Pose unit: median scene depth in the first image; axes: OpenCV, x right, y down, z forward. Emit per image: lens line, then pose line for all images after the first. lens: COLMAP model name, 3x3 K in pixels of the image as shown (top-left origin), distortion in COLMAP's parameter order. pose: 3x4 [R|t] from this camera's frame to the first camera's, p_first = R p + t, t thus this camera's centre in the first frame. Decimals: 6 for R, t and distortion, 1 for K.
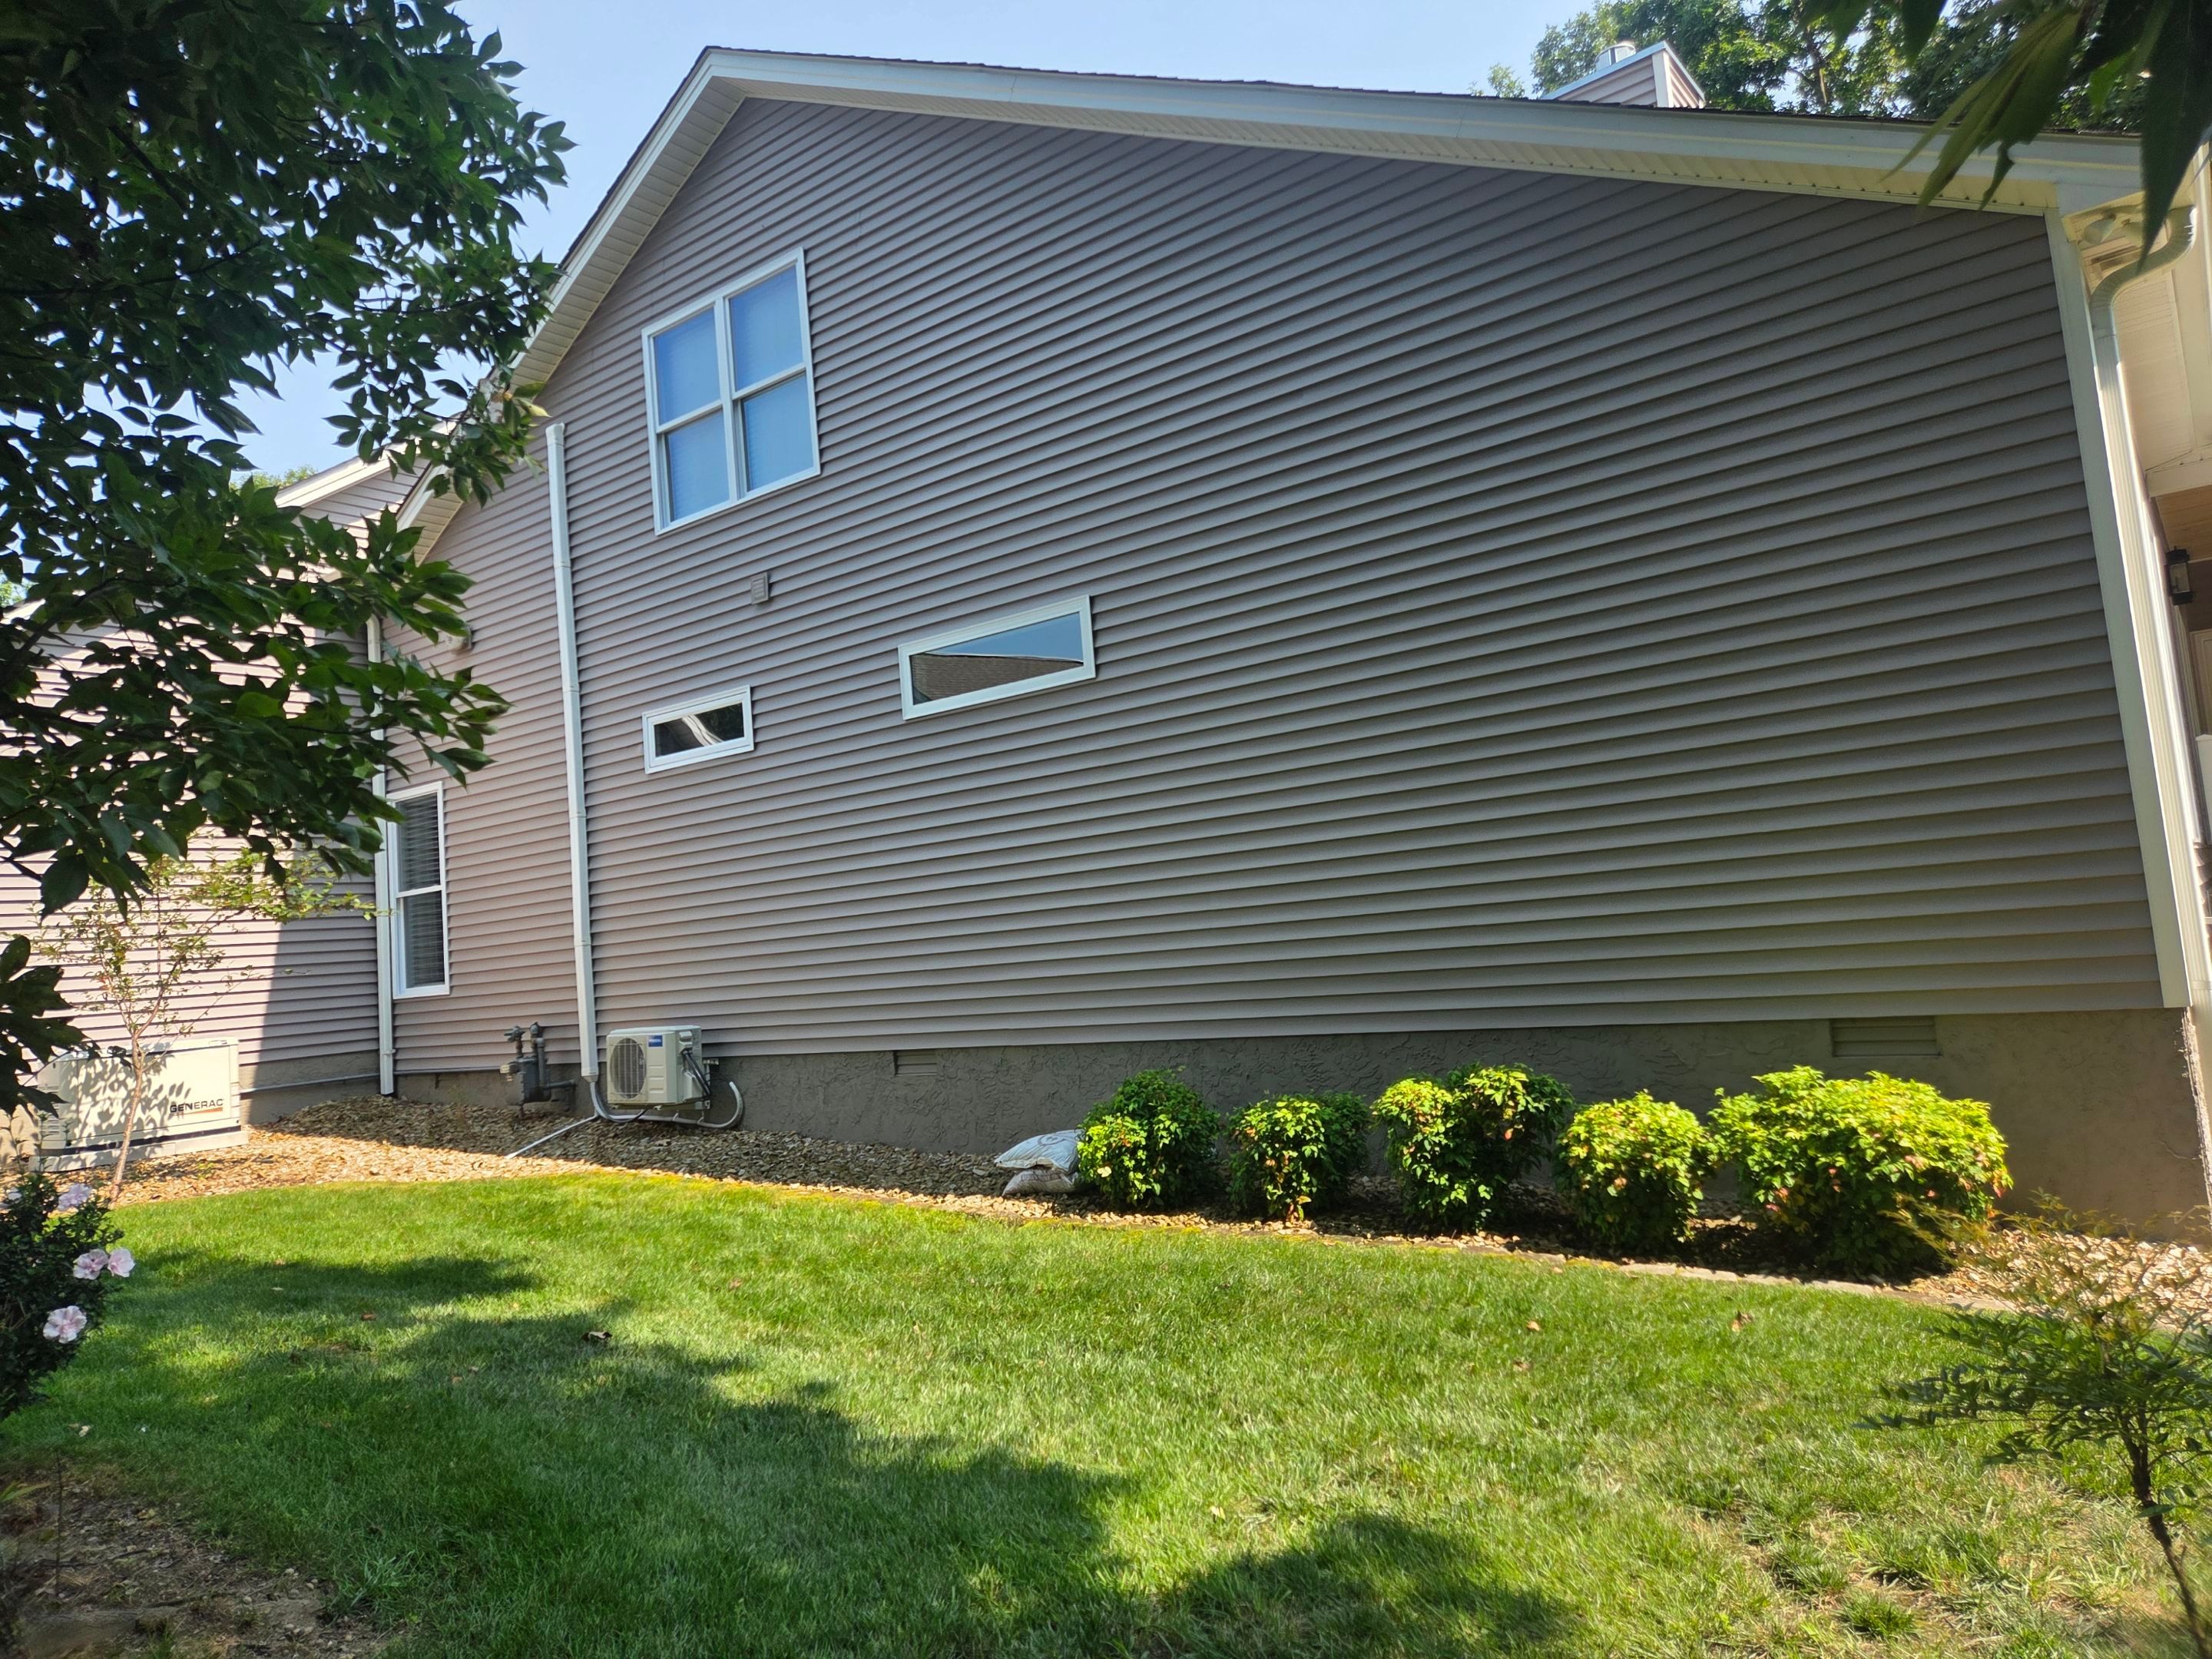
lens RADIAL K [[1490.0, 0, 1098.4], [0, 1490.0, 826.0], [0, 0, 1]] dist [0.040249, -0.011177]
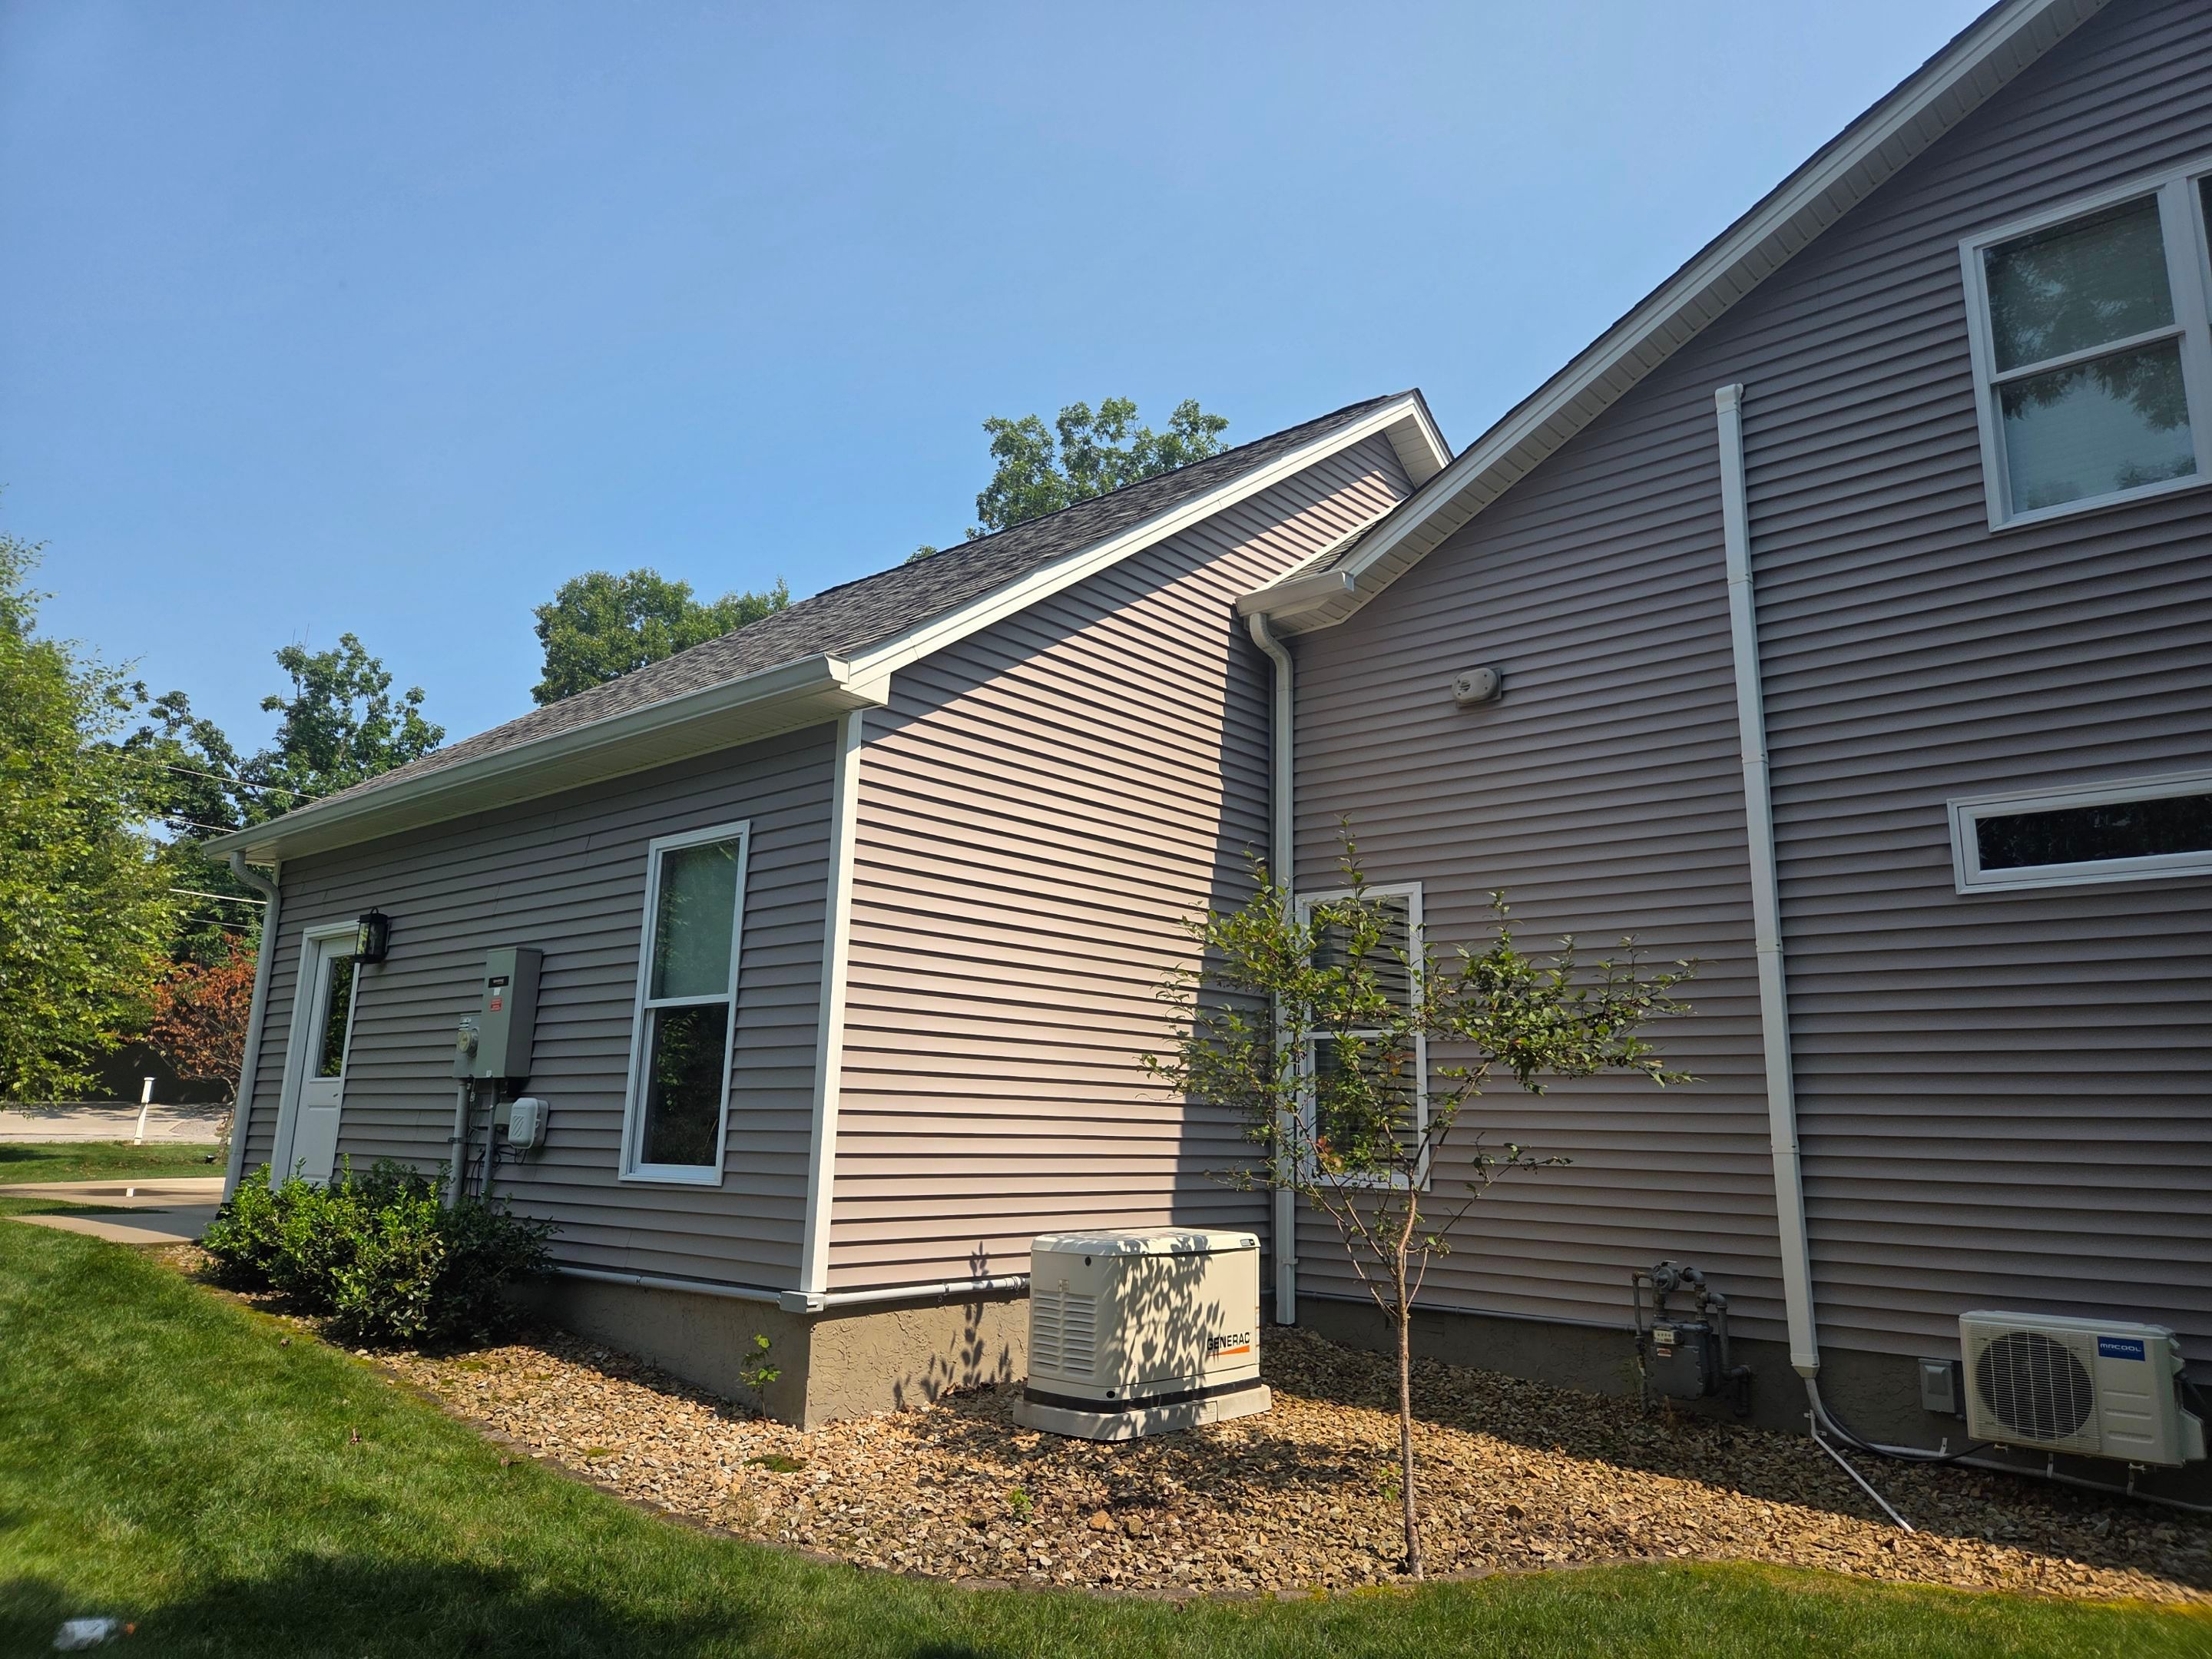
lens RADIAL K [[1490.0, 0, 1116.0], [0, 1490.0, 829.0], [0, 0, 1]] dist [0.040249, -0.011177]
pose [[0.992699, 0.092131, -0.077848, -0.627058], [-0.100643, 0.988414, -0.113620, 0.047906], [0.066478, 0.120626, 0.990470, 0.346641]]
